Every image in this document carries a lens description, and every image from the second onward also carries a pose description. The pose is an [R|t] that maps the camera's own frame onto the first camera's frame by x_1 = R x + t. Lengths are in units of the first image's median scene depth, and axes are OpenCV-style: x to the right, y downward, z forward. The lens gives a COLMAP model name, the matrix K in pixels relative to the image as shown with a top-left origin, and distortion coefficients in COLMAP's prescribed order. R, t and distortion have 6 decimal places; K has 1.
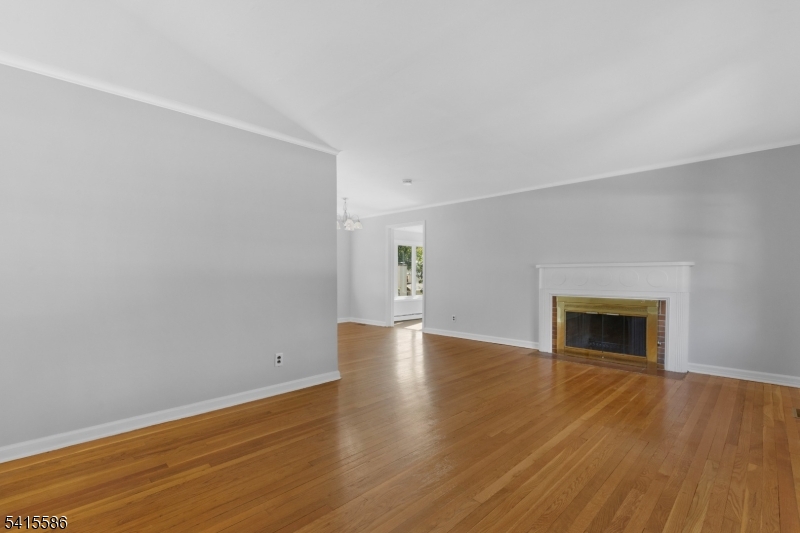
lens RADIAL K [[364.0, 0, 395.4], [0, 364.0, 275.6], [0, 0, 1]] dist [0.002835, 0.000089]
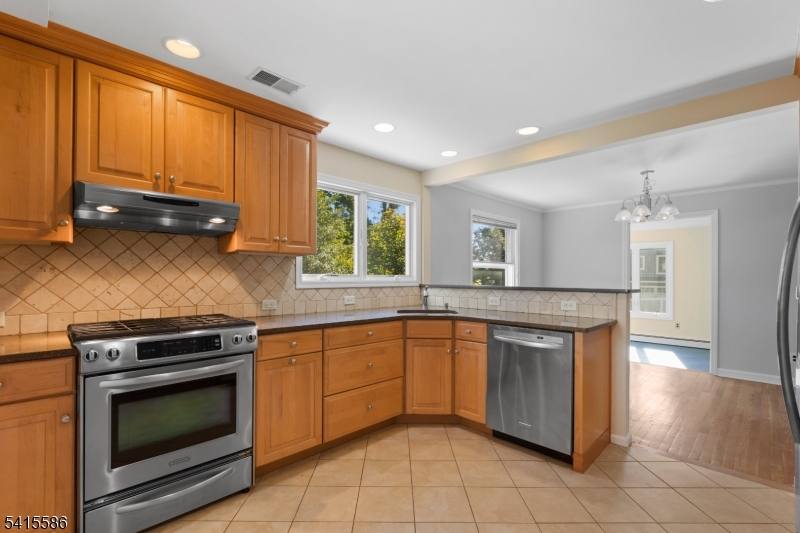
lens RADIAL K [[364.0, 0, 395.4], [0, 364.0, 275.6], [0, 0, 1]] dist [0.002835, 0.000089]
pose [[0.999988, 0.004869, 0.000292, -0.807502], [-0.004866, 0.999951, -0.008567, -0.031498], [-0.000334, 0.008565, 0.999963, 0.506739]]
